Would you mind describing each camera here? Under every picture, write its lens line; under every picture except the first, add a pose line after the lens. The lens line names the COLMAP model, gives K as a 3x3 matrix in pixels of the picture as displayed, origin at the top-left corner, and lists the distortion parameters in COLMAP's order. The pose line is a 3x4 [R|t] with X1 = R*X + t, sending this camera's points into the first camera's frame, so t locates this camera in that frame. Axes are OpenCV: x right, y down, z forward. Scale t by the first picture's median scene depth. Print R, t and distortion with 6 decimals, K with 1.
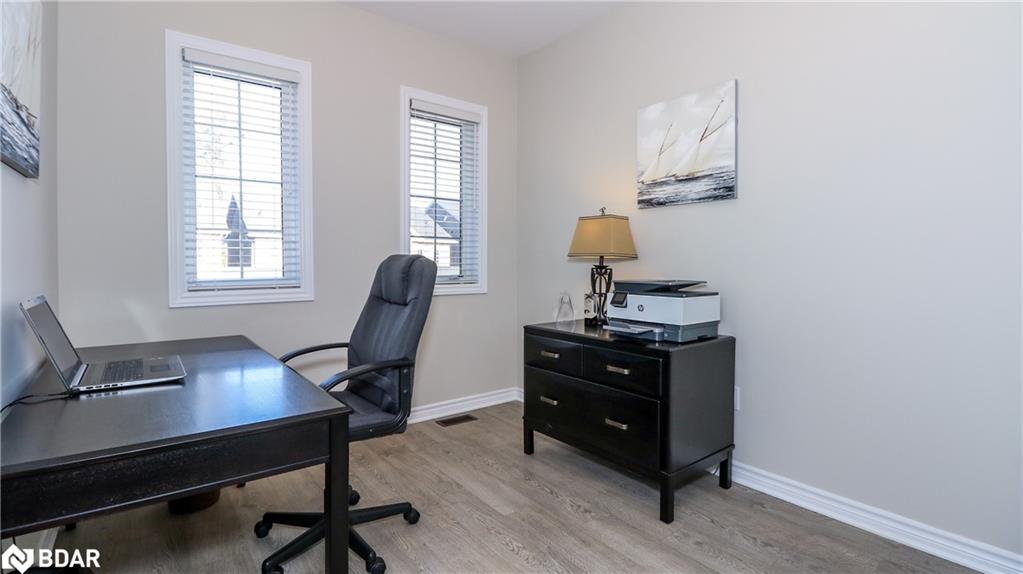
lens RADIAL K [[485.8, 0, 509.8], [0, 485.8, 273.0], [0, 0, 1]] dist [-0.000199, -0.011776]
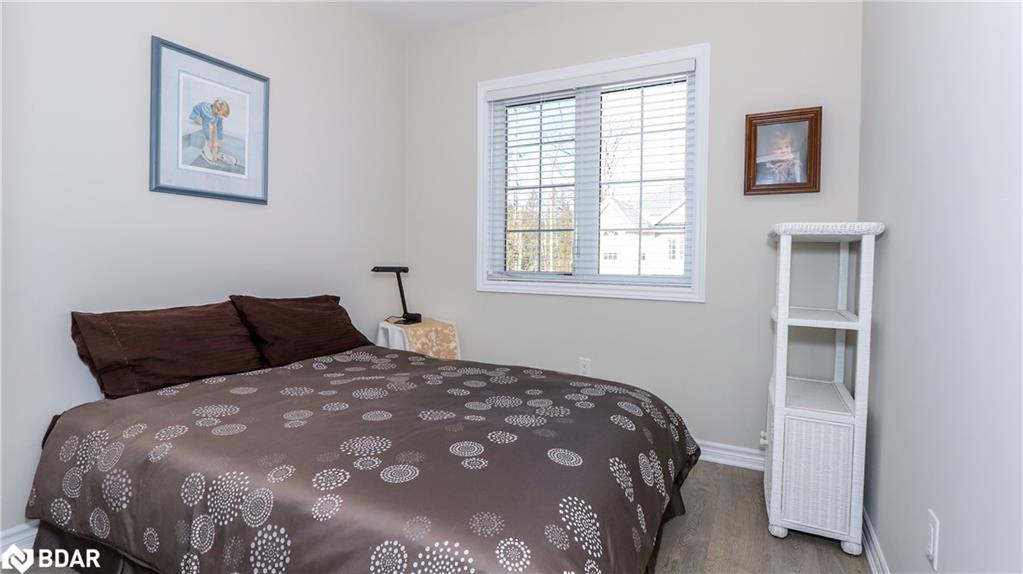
lens RADIAL K [[513.1, 0, 500.2], [0, 513.1, 268.4], [0, 0, 1]] dist [-0.000472, -0.000037]
pose [[0.403473, 0.022876, -0.914706, 0.347110], [-0.031857, 0.999433, 0.010943, -0.005844], [0.914437, 0.024725, 0.403973, 0.276019]]
